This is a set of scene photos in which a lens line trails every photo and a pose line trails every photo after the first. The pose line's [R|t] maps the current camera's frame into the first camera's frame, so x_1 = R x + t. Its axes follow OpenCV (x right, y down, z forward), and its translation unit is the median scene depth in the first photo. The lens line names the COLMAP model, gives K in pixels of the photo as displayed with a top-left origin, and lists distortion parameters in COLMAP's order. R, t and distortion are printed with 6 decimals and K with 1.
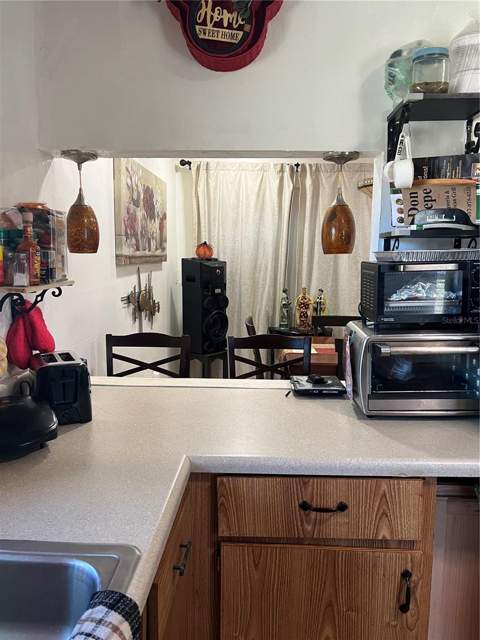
lens RADIAL K [[475.0, 0, 246.3], [0, 475.0, 319.6], [0, 0, 1]] dist [0.049931, -0.073619]
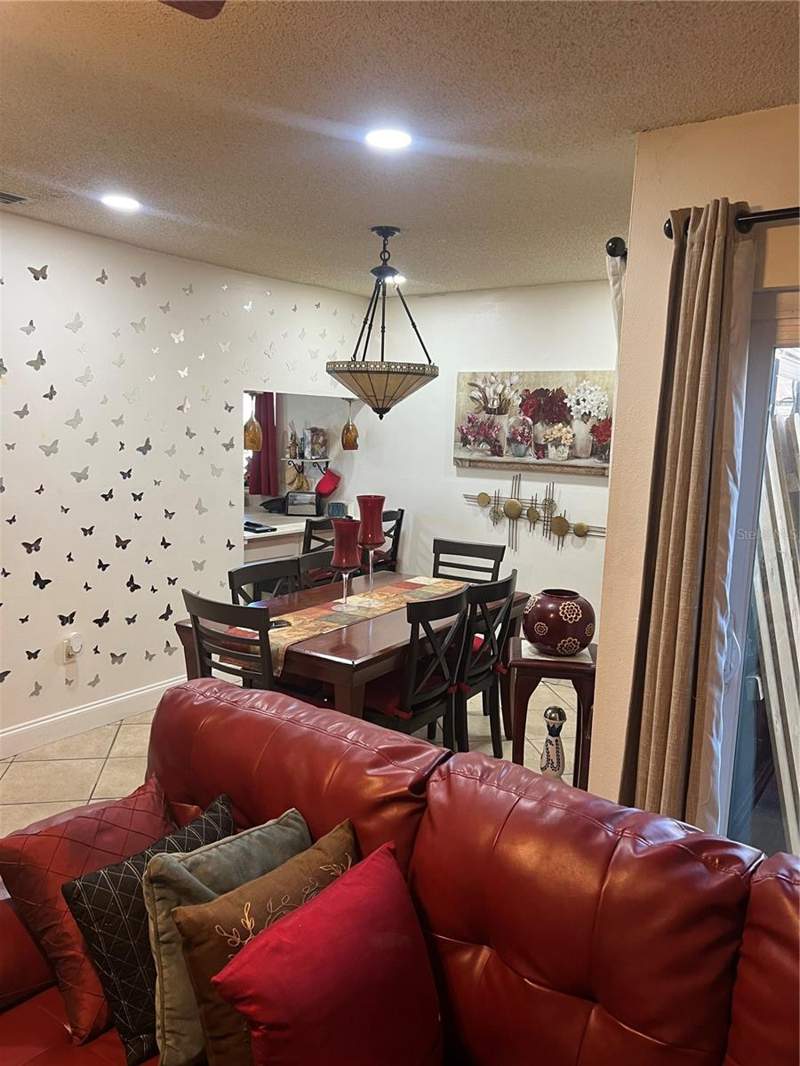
lens RADIAL K [[791.1, 0, 410.5], [0, 791.1, 532.3], [0, 0, 1]] dist [0.049931, -0.073619]
pose [[-0.539934, 0.091332, -0.836737, 1.347507], [-0.148595, 0.968139, 0.201560, -0.307422], [0.828487, 0.233164, -0.509160, 1.783301]]
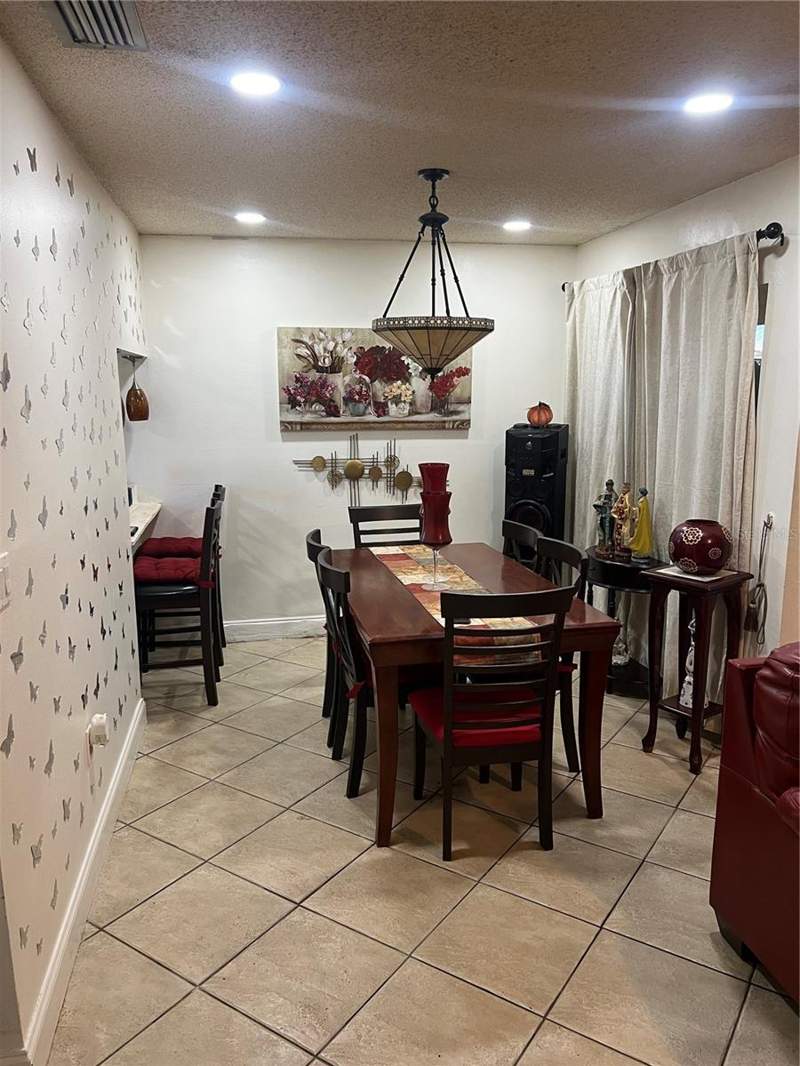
lens RADIAL K [[791.1, 0, 410.5], [0, 791.1, 532.3], [0, 0, 1]] dist [0.049931, -0.073619]
pose [[0.241933, 0.166241, -0.955946, 1.454063], [-0.128291, 0.982044, 0.138312, -0.159448], [0.961774, 0.089177, 0.258916, 0.758577]]
